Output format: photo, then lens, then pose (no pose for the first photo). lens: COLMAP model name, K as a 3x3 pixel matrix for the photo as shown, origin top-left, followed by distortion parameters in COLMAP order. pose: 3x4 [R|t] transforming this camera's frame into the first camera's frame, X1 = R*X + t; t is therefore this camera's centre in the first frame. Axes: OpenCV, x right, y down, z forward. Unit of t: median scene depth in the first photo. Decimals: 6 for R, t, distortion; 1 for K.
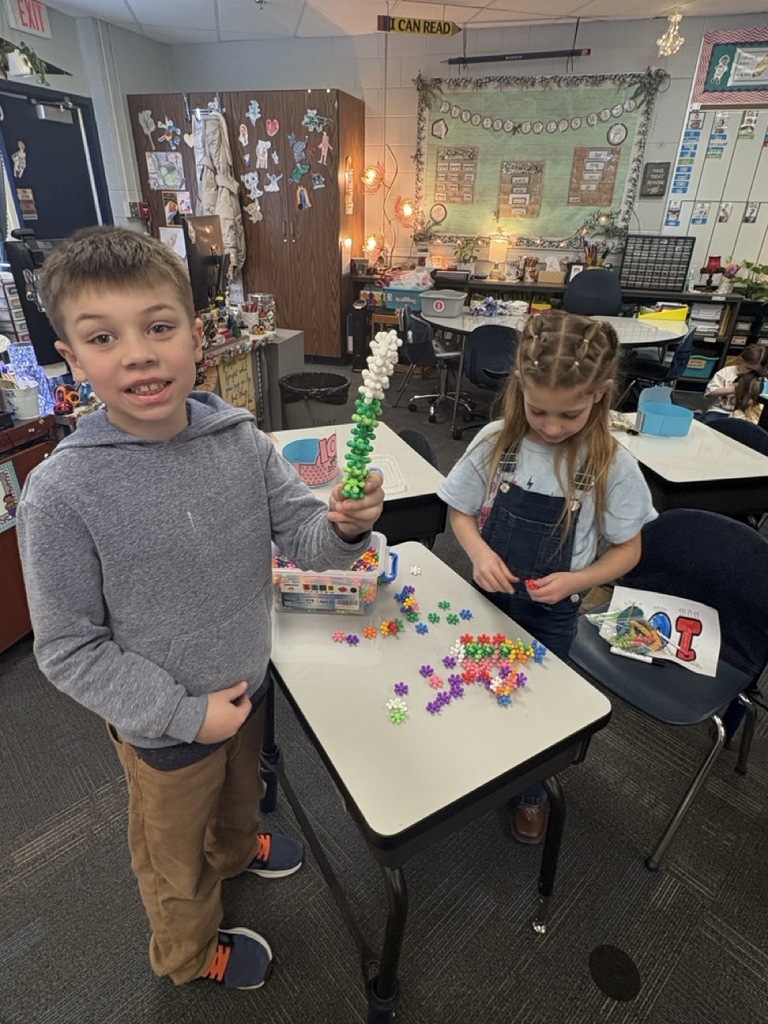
lens RADIAL K [[573.5, 0, 384.0], [0, 573.5, 512.0], [0, 0, 1]] dist [-0.001329, -0.000470]
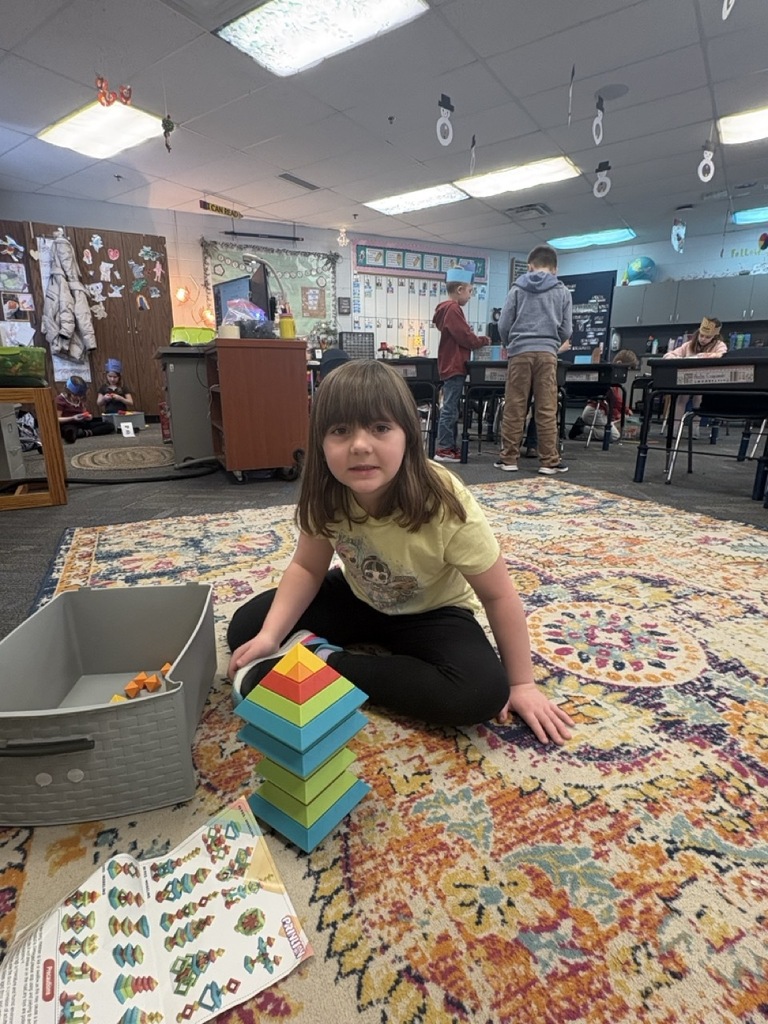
lens RADIAL K [[524.6, 0, 384.0], [0, 524.6, 512.0], [0, 0, 1]] dist [-0.003141, -0.000283]
pose [[0.733394, -0.188200, 0.653233, -0.648437], [0.339467, 0.933919, -0.112058, 0.272478], [-0.588977, 0.303934, 0.748819, -0.145534]]
